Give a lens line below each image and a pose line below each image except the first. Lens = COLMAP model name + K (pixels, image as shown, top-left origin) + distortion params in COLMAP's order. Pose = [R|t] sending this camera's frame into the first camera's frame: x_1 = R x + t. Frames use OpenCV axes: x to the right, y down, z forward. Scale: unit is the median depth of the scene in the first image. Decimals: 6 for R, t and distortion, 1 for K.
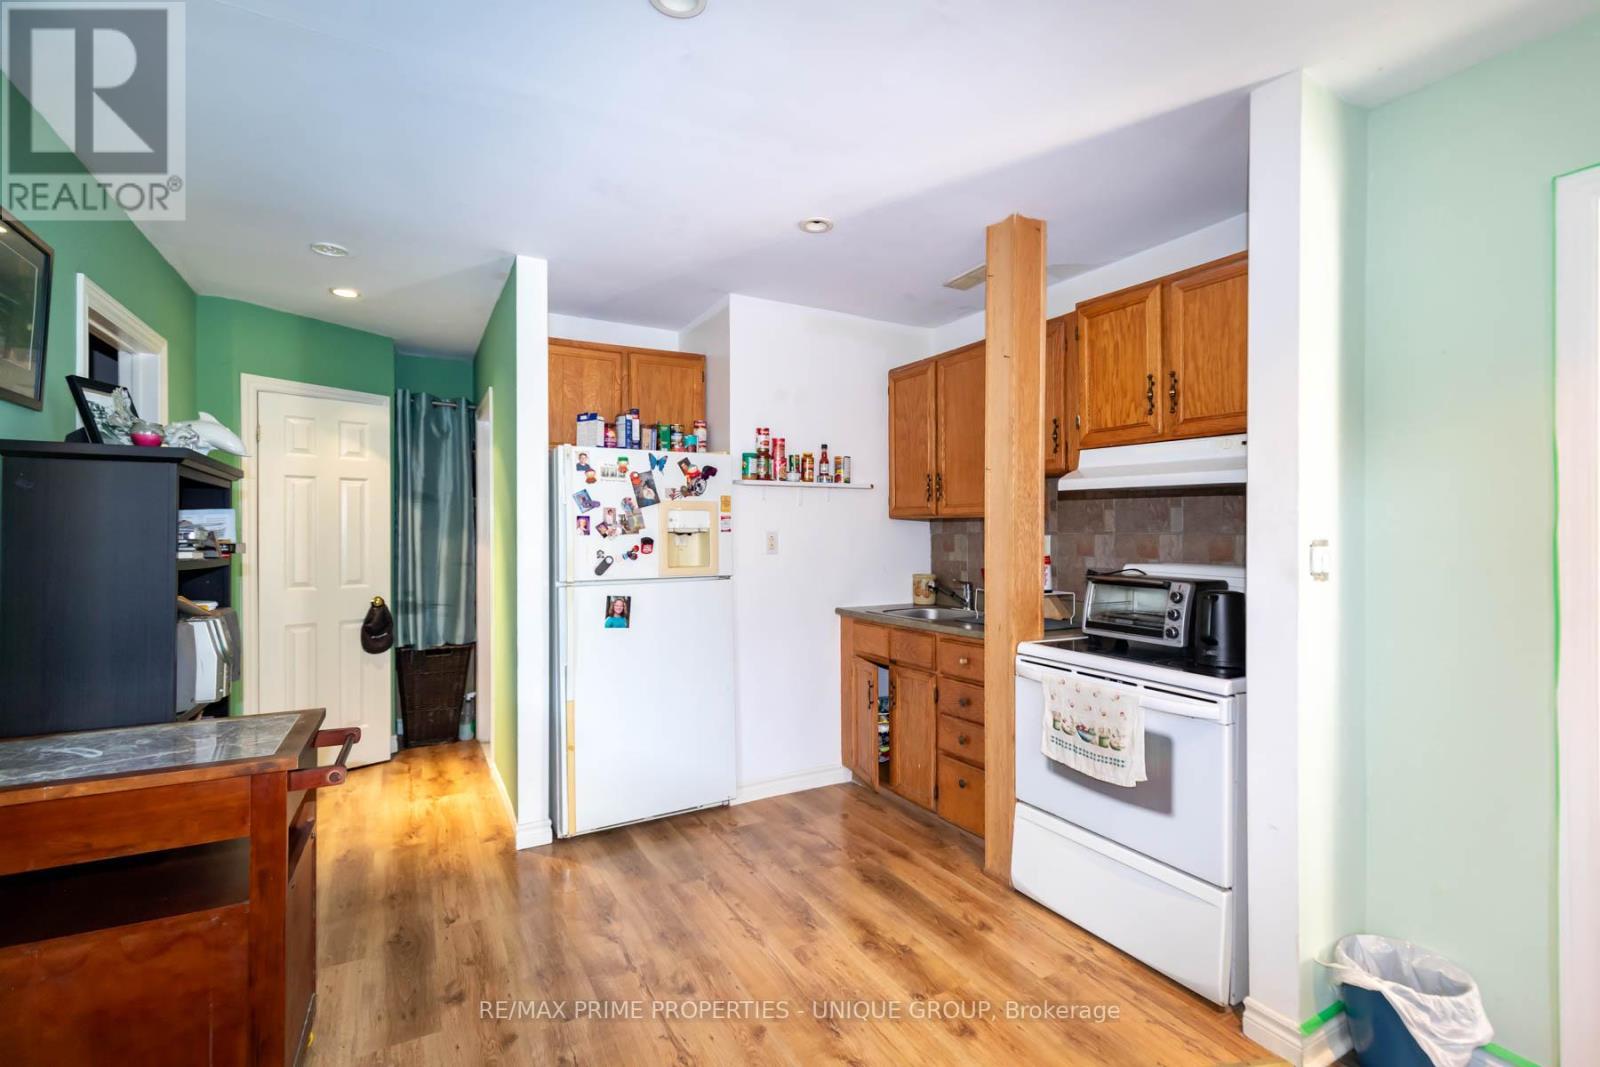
lens RADIAL K [[726.9, 0, 802.8], [0, 726.9, 528.6], [0, 0, 1]] dist [0.002950, 0.000206]
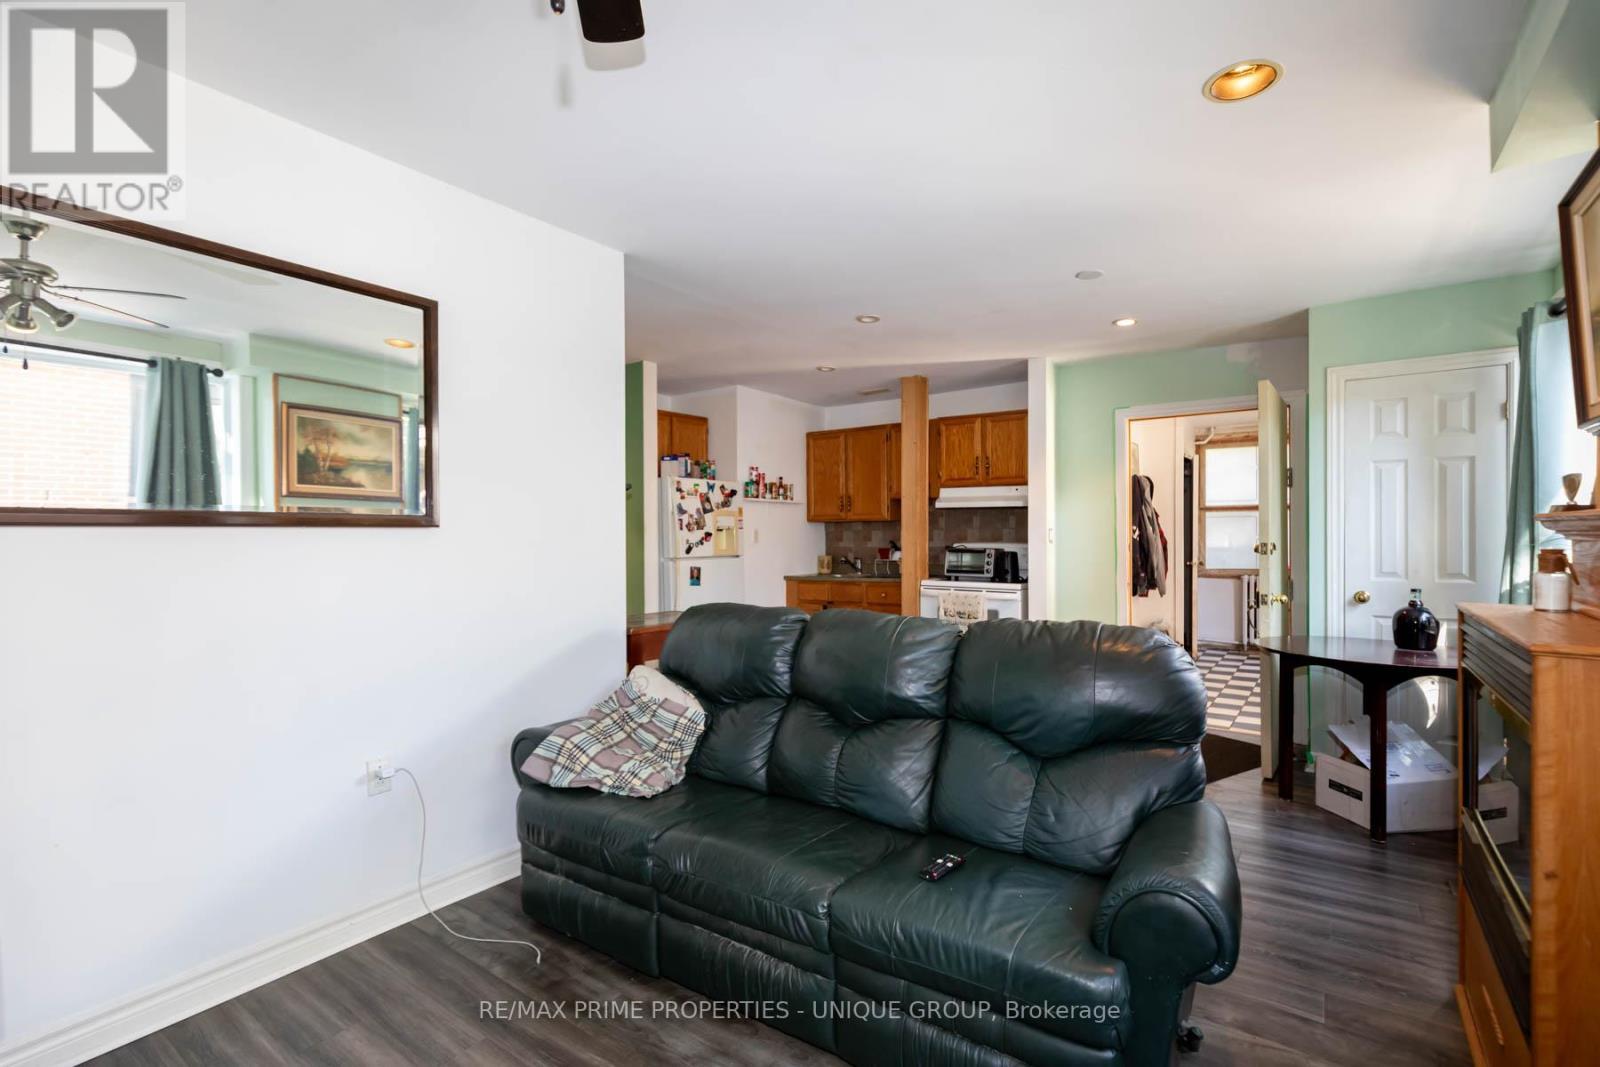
lens RADIAL K [[726.9, 0, 799.6], [0, 726.9, 536.9], [0, 0, 1]] dist [0.002950, 0.000206]
pose [[0.905333, -0.004841, 0.424674, -0.735658], [0.004636, 0.999988, 0.001516, 0.022066], [-0.424676, 0.000596, 0.905345, -0.602529]]
